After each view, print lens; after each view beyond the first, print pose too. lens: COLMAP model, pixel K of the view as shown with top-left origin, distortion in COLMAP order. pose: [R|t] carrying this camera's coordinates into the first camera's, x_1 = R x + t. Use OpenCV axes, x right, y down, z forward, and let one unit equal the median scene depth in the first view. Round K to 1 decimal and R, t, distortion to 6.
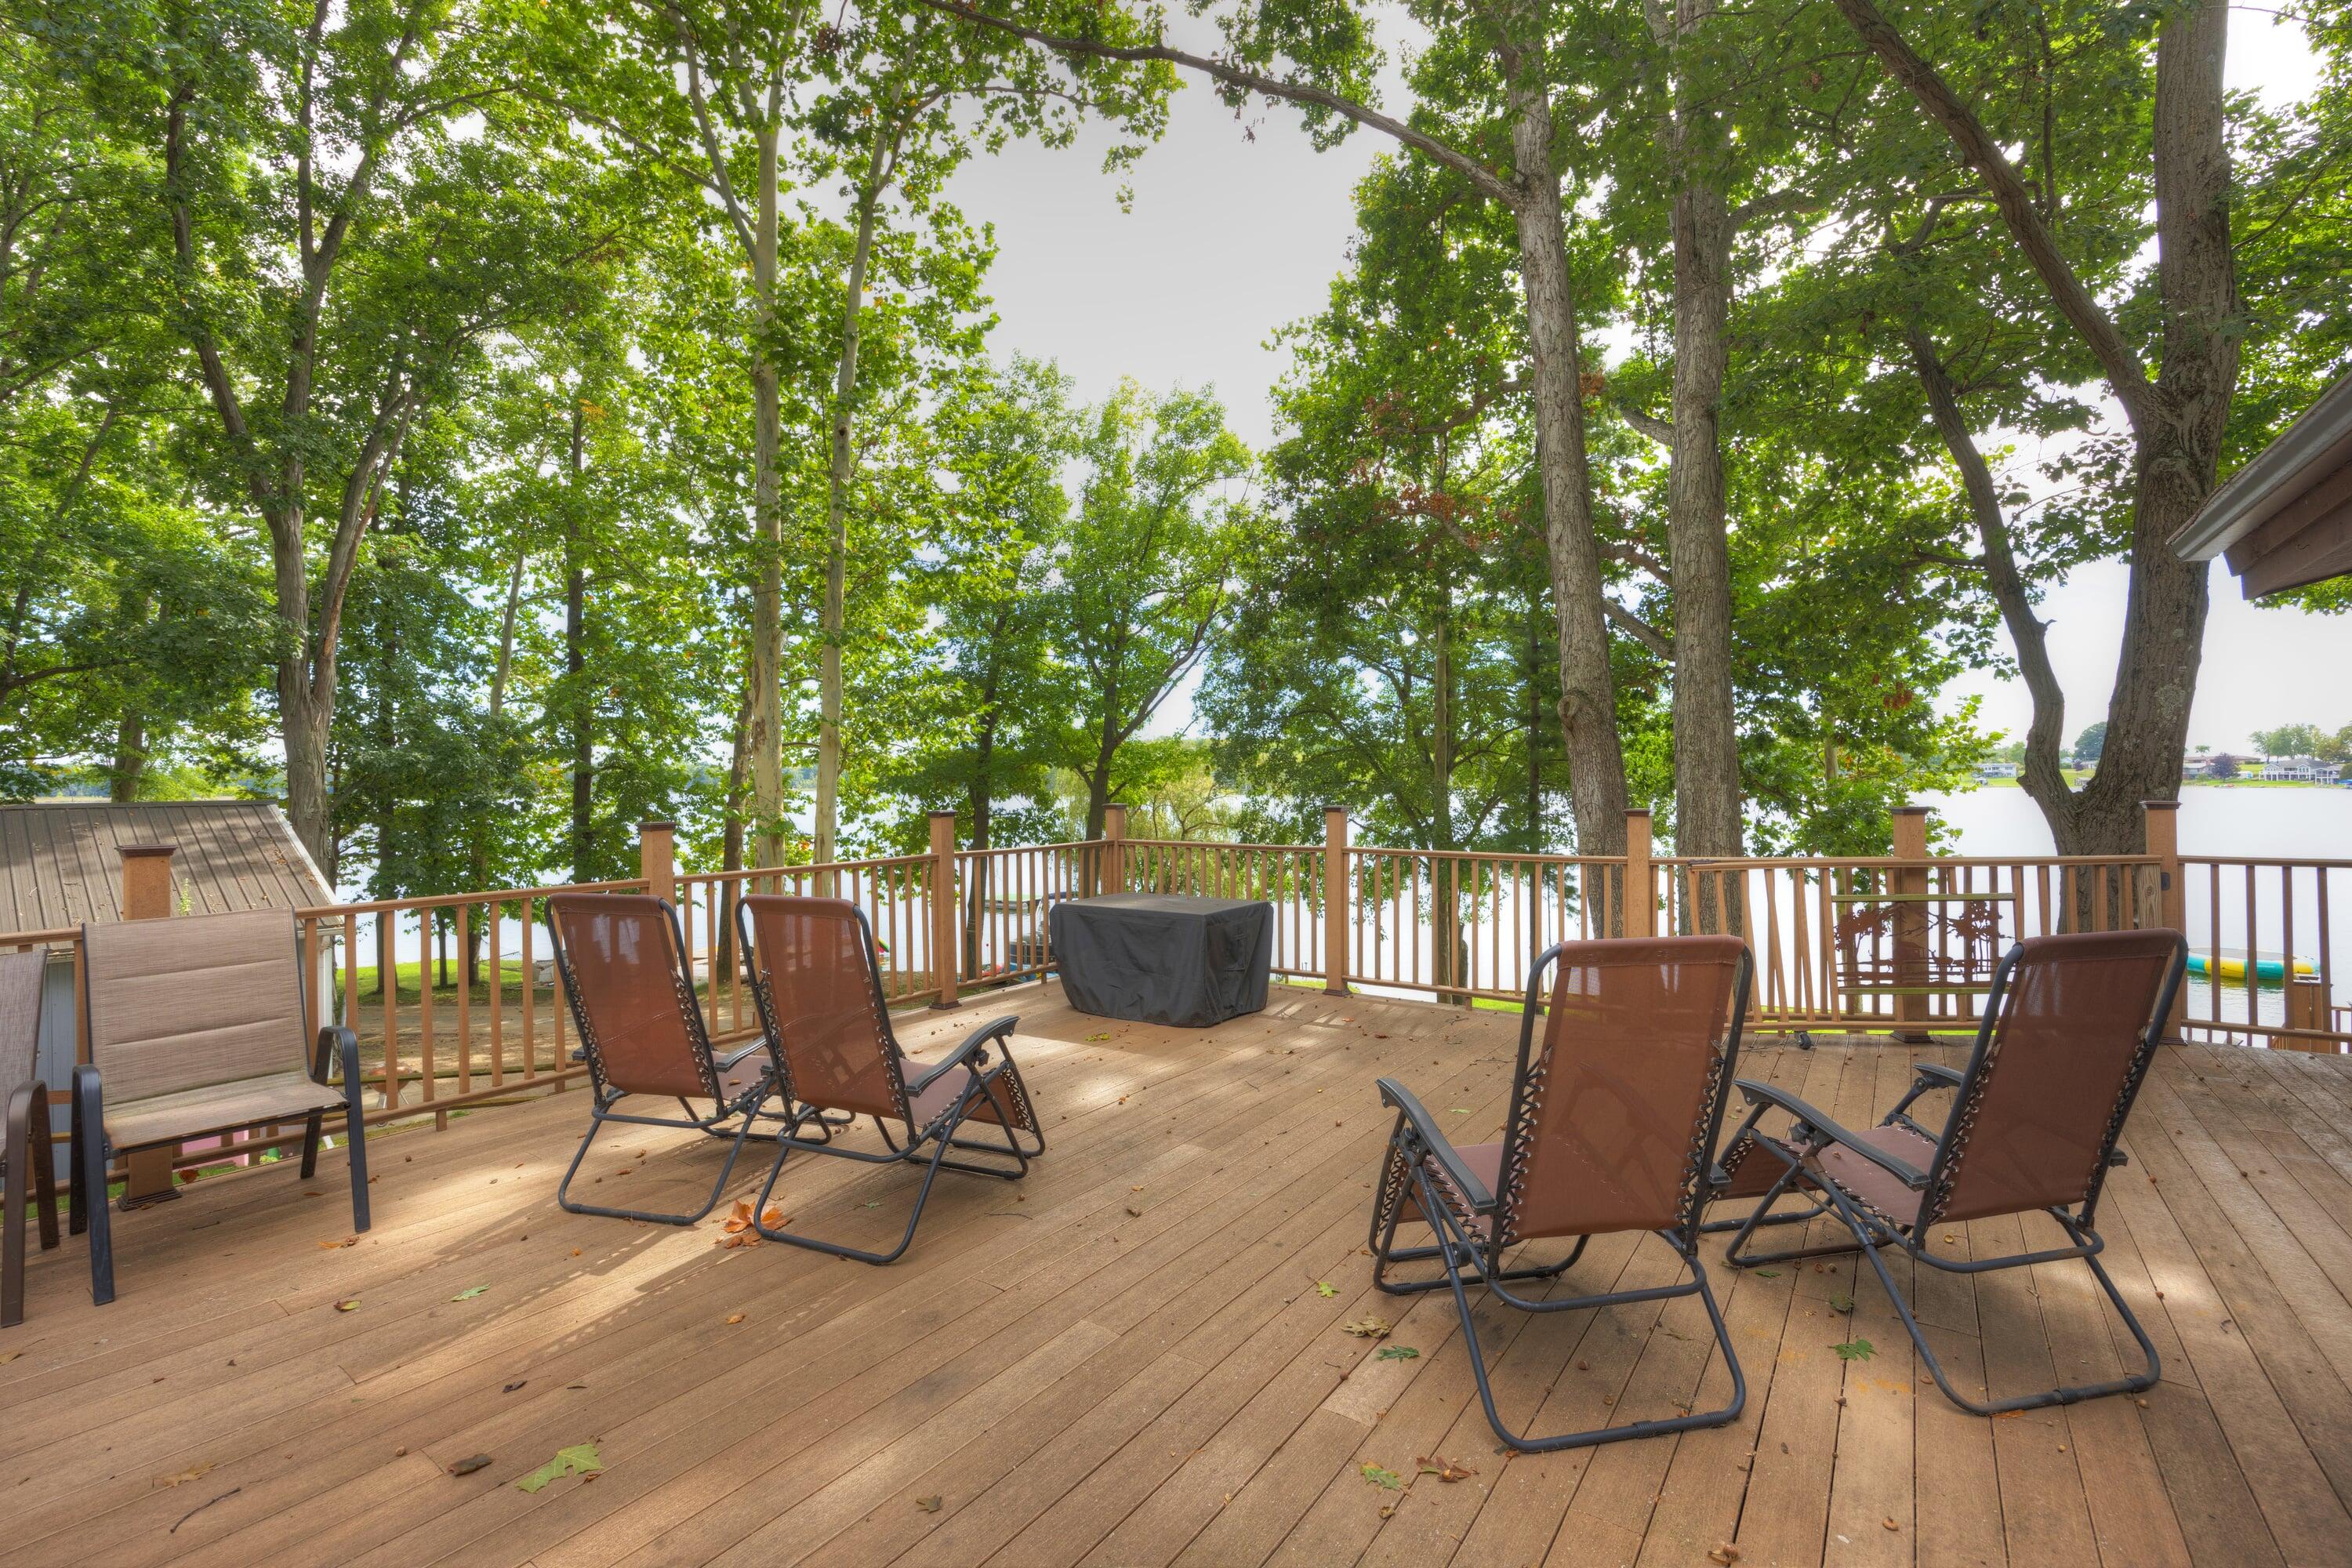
lens RADIAL K [[1035.0, 0, 1172.6], [0, 1035.0, 776.9], [0, 0, 1]] dist [-0.013015, -0.000062]
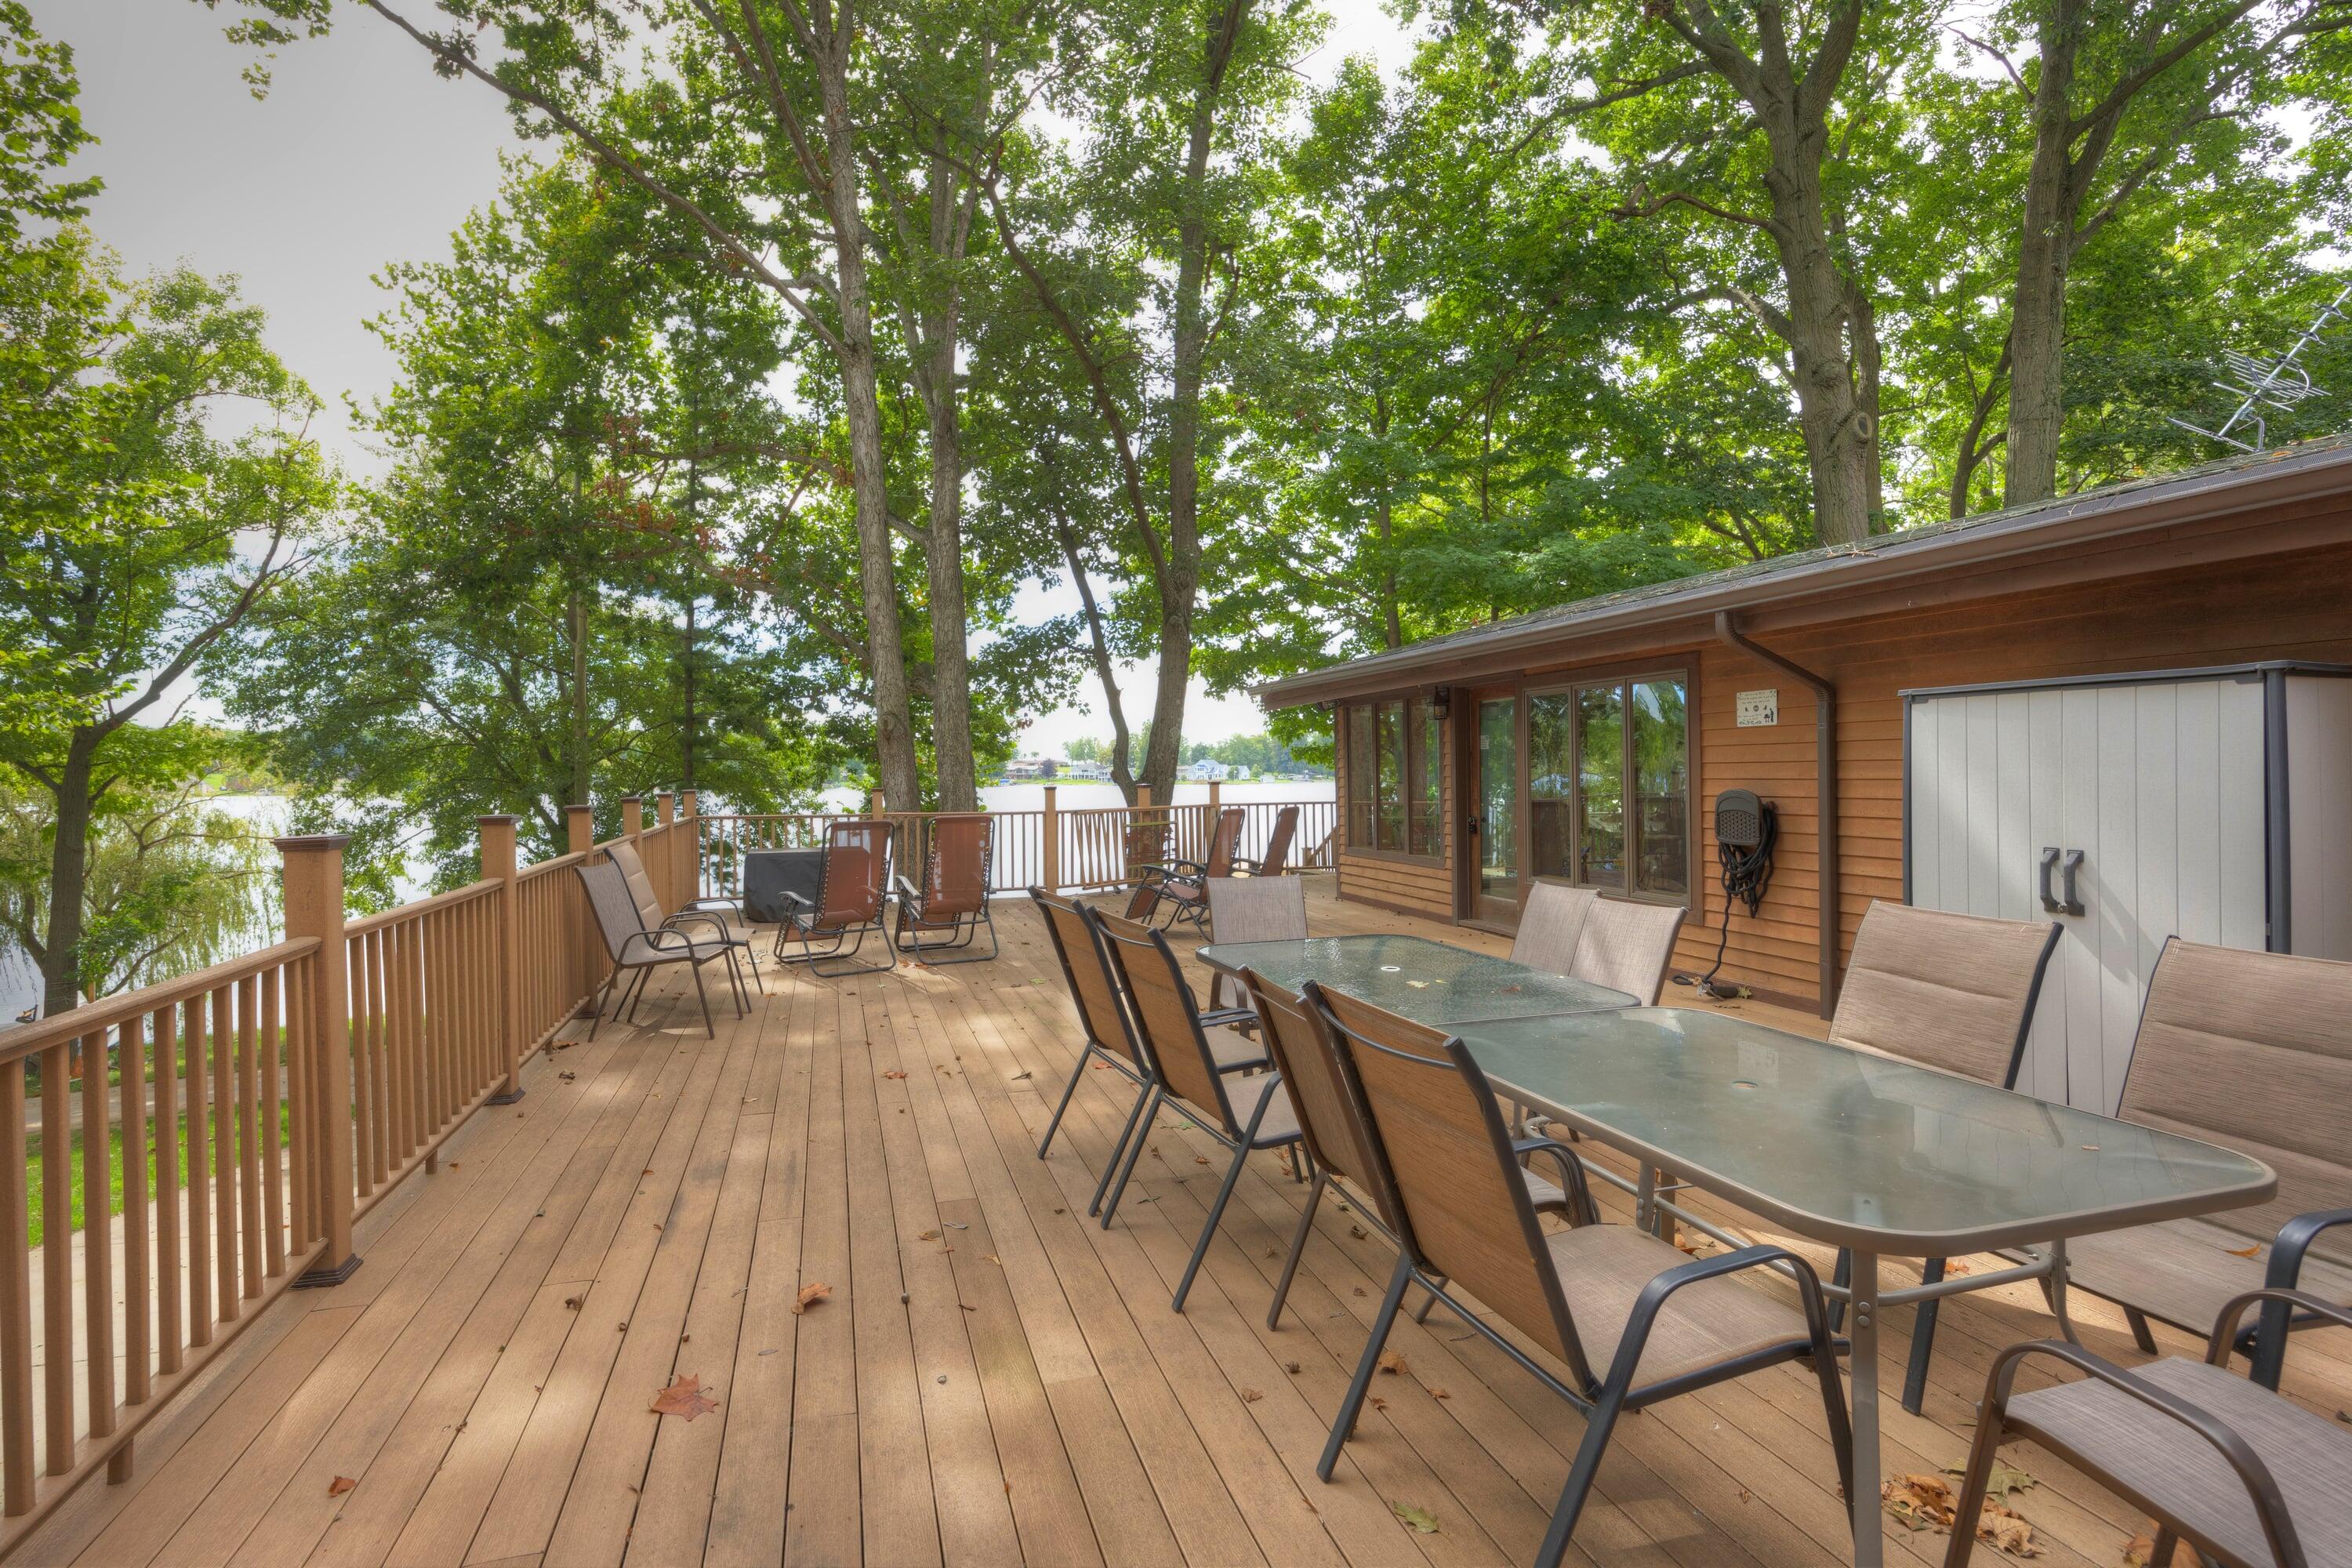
lens RADIAL K [[1173.1, 0, 1176.0], [0, 1173.1, 784.0], [0, 0, 1]] dist [-0.012169, 0.000969]
pose [[0.607600, -0.005955, 0.794221, -0.360837], [0.002001, 0.999980, 0.005967, 0.004414], [-0.794241, -0.002036, 0.607599, -0.171048]]
